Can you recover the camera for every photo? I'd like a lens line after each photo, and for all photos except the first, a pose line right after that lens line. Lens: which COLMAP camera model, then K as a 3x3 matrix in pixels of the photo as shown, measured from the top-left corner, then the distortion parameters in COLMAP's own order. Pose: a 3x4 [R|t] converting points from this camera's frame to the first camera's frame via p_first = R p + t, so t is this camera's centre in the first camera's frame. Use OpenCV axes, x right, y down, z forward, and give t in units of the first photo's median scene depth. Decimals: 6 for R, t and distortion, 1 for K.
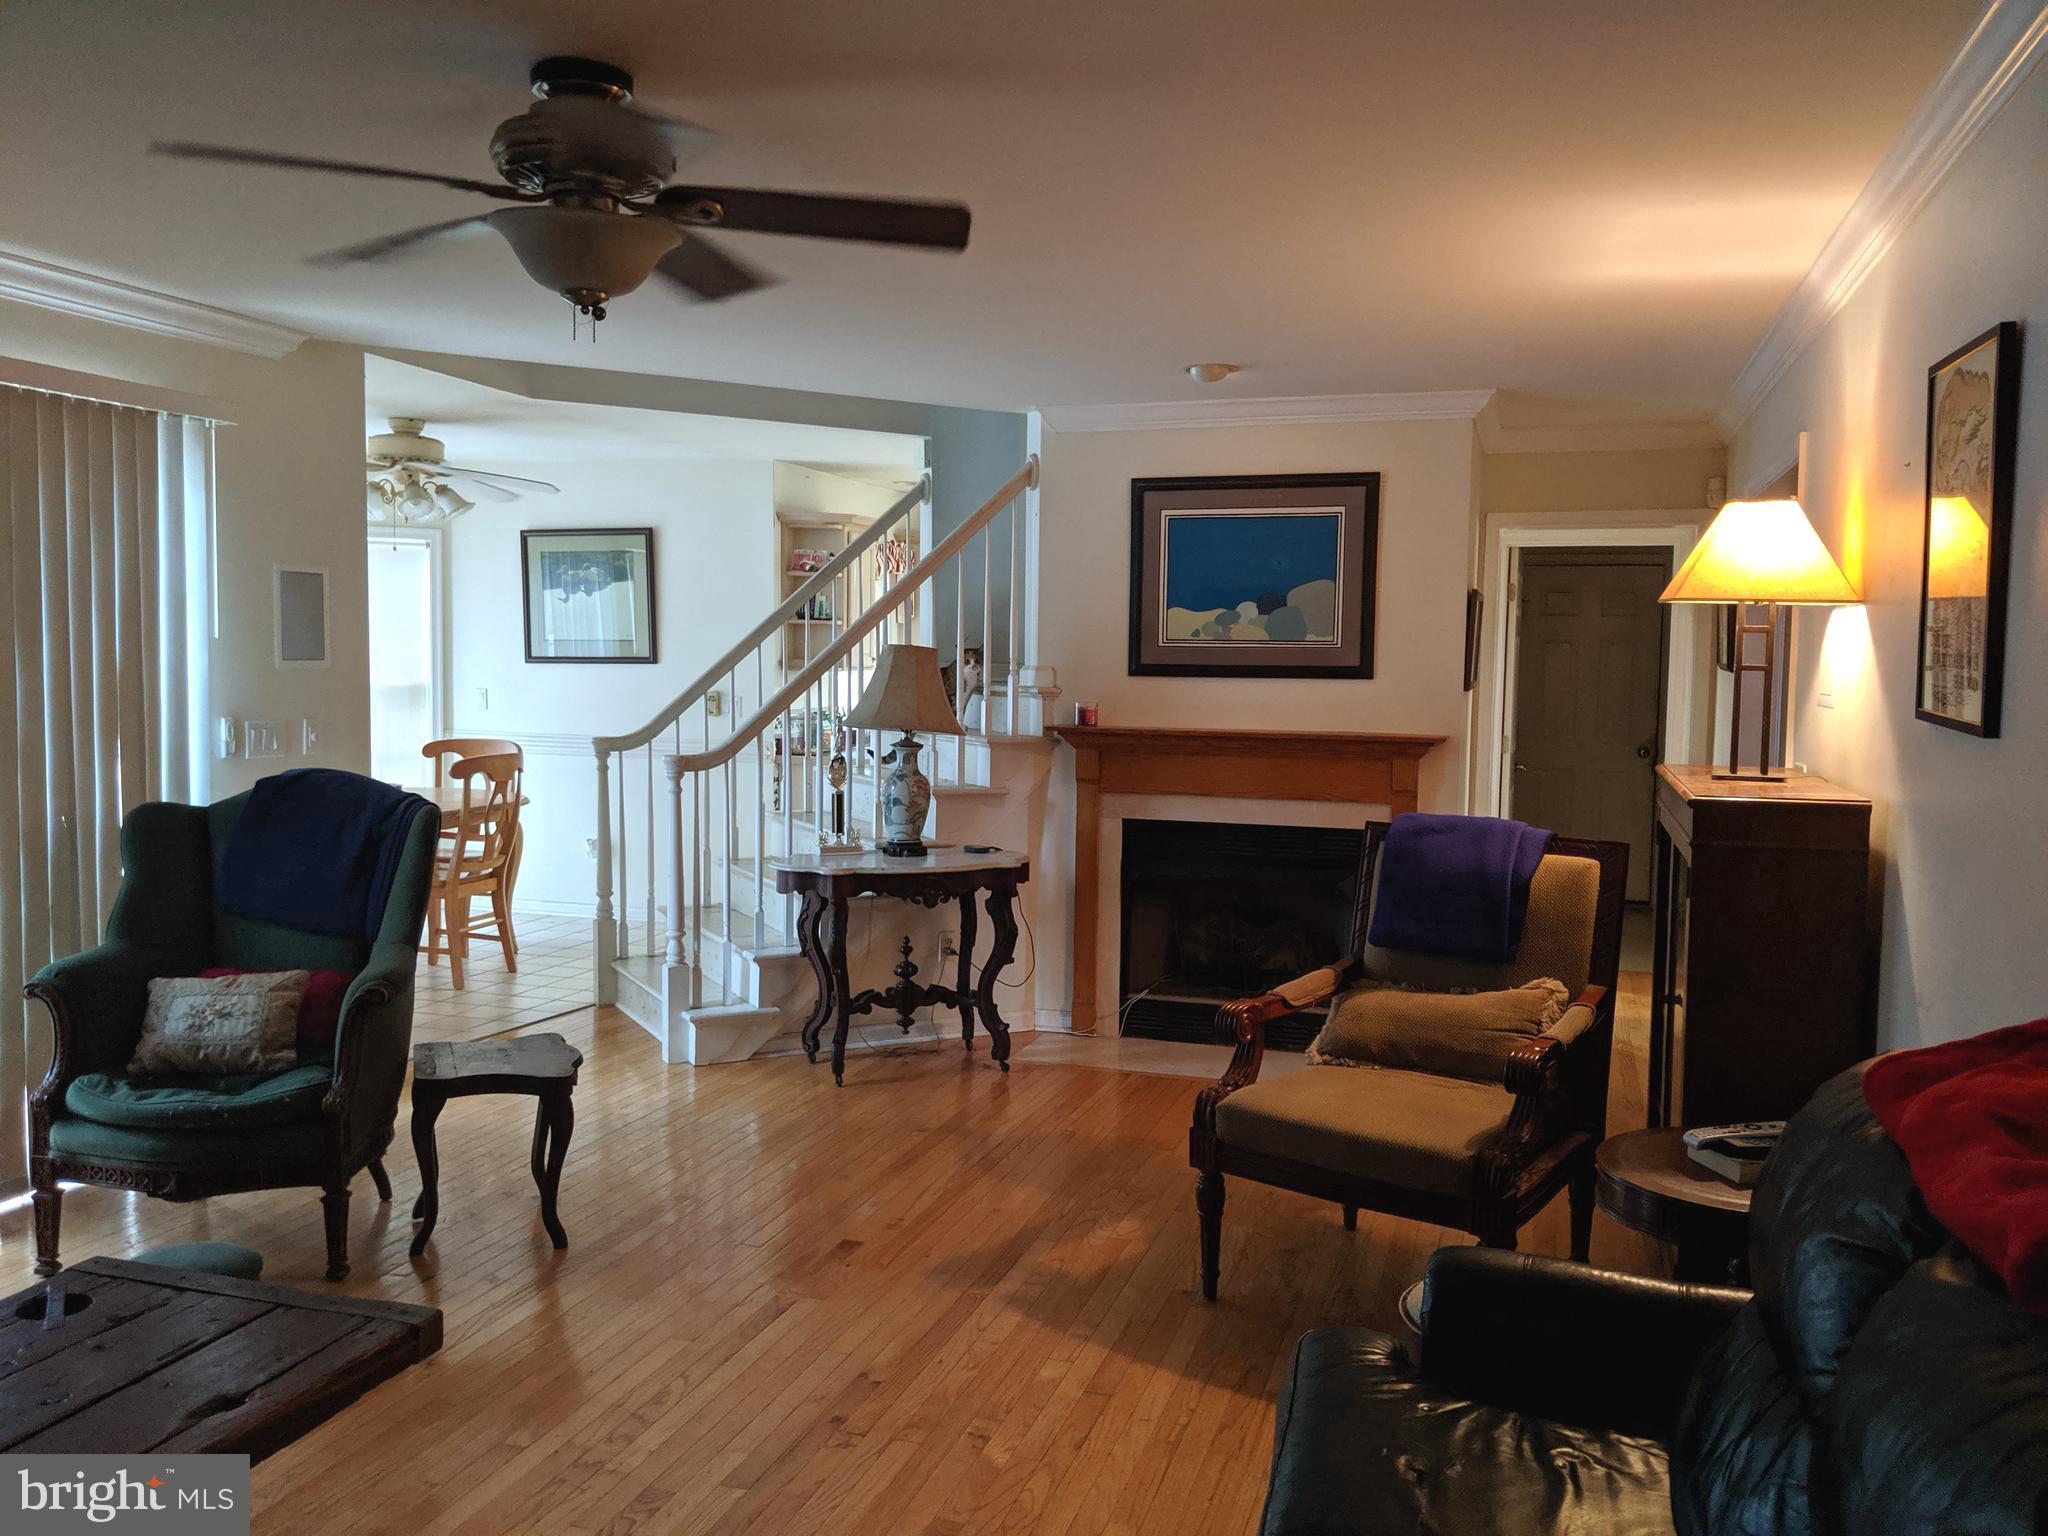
lens RADIAL K [[1624.8, 0, 1029.4], [0, 1624.8, 755.1], [0, 0, 1]] dist [0.030728, -0.023621]
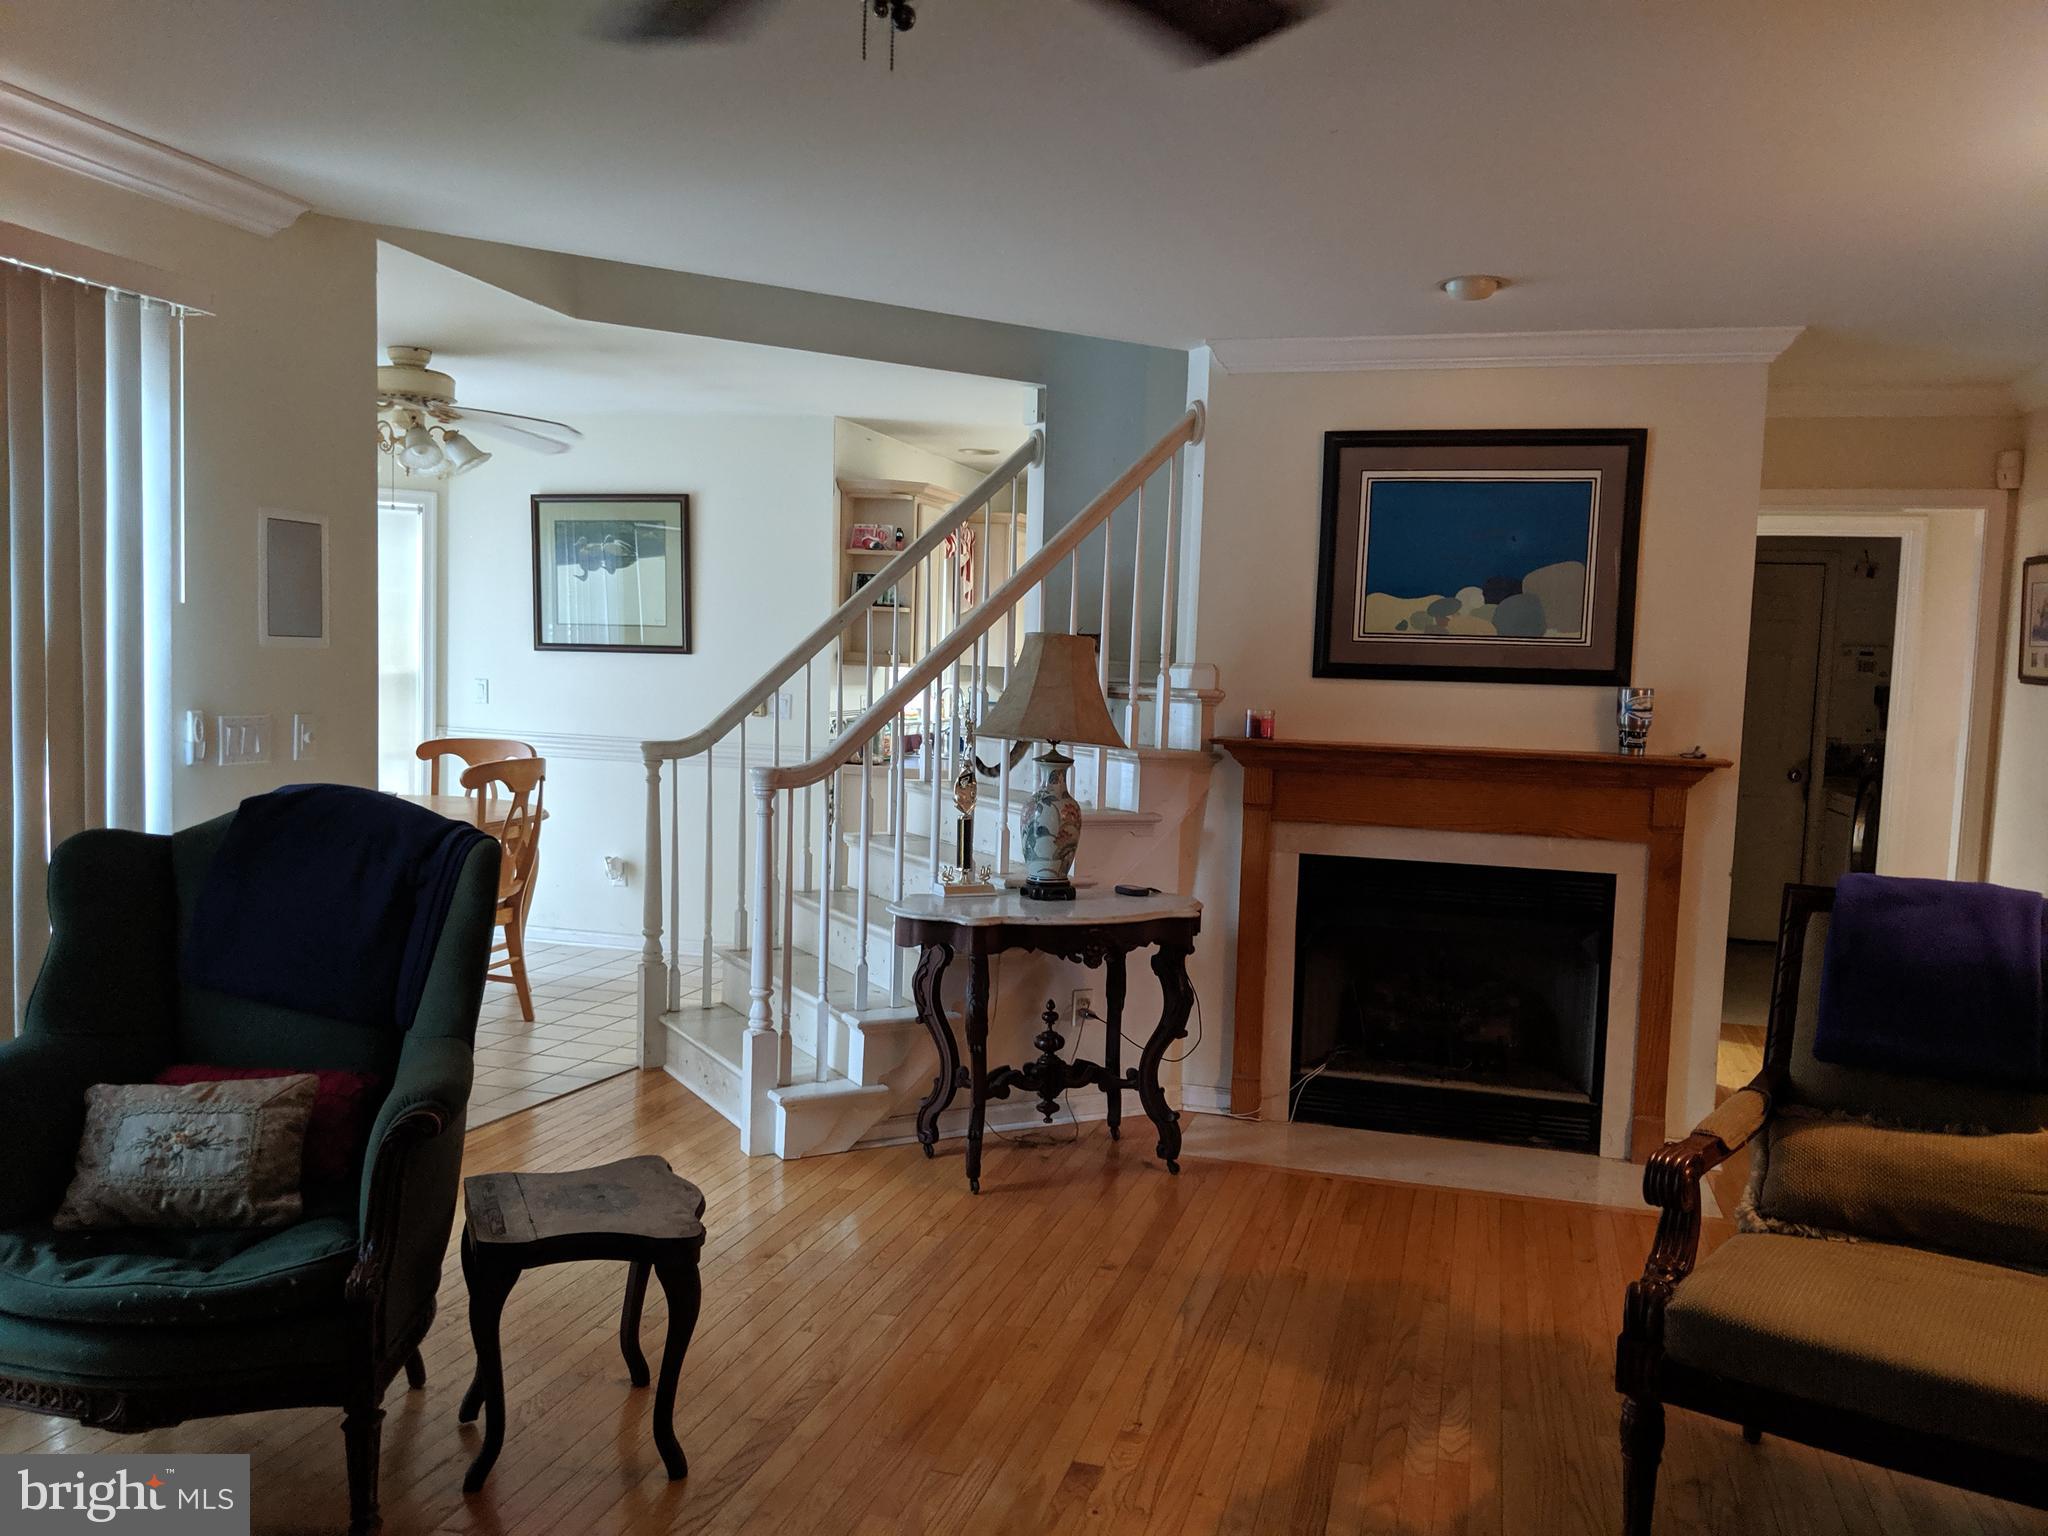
lens RADIAL K [[1624.8, 0, 1018.5], [0, 1624.8, 781.2], [0, 0, 1]] dist [0.030728, -0.023621]
pose [[0.999568, 0.016484, 0.024335, -0.112043], [-0.016839, 0.999754, 0.014450, -0.006764], [-0.024091, -0.014854, 0.999599, 0.205943]]
